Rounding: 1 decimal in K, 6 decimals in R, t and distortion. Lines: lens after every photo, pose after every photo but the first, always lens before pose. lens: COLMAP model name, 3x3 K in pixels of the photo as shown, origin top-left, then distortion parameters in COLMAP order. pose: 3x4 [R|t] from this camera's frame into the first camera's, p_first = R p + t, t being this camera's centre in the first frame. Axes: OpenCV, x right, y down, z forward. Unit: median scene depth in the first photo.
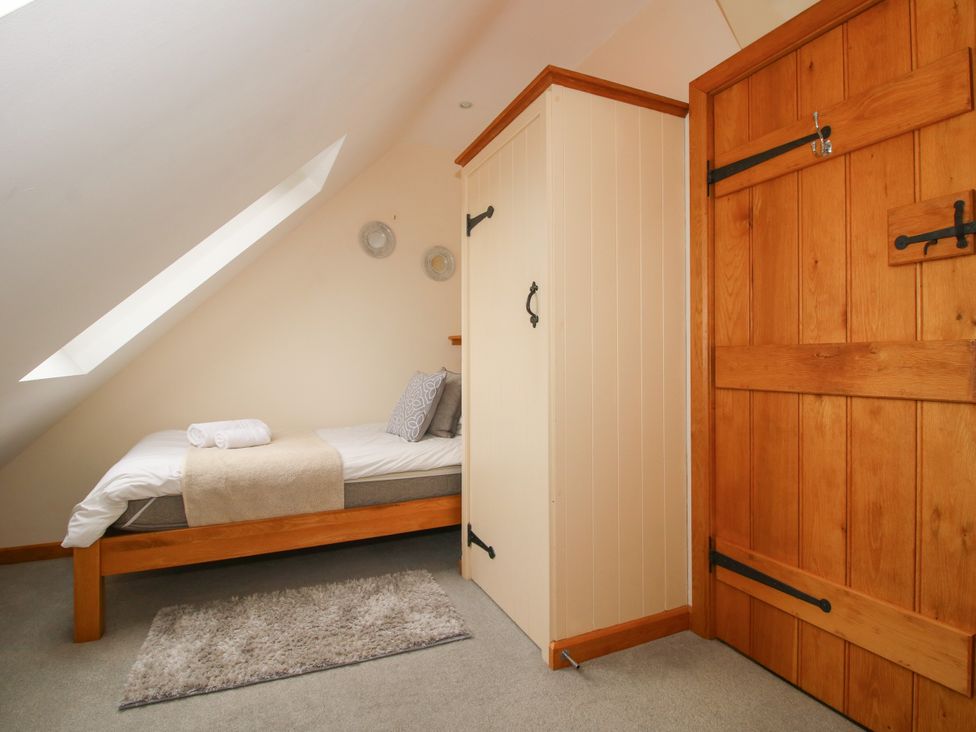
lens RADIAL K [[508.2, 0, 482.7], [0, 508.2, 357.6], [0, 0, 1]] dist [0.003129, -0.016589]
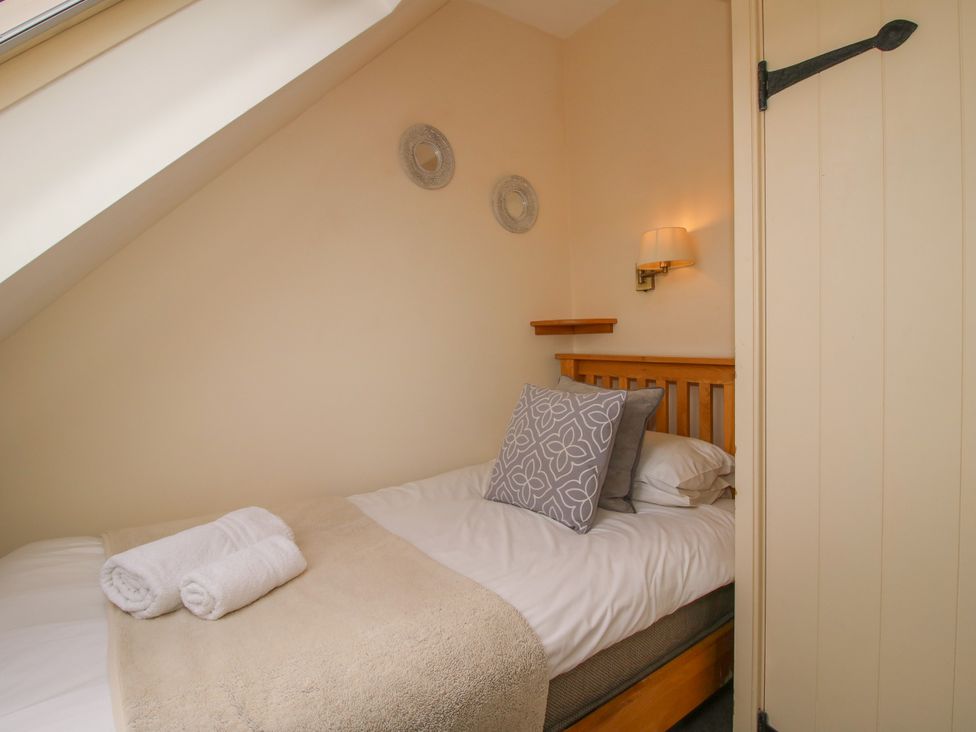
lens RADIAL K [[508.2, 0, 482.7], [0, 508.2, 357.6], [0, 0, 1]] dist [0.003129, -0.016589]
pose [[0.982840, -0.024262, 0.182858, -0.480468], [0.016901, 0.998987, 0.041709, -0.047451], [-0.183685, -0.037903, 0.982254, 0.760344]]
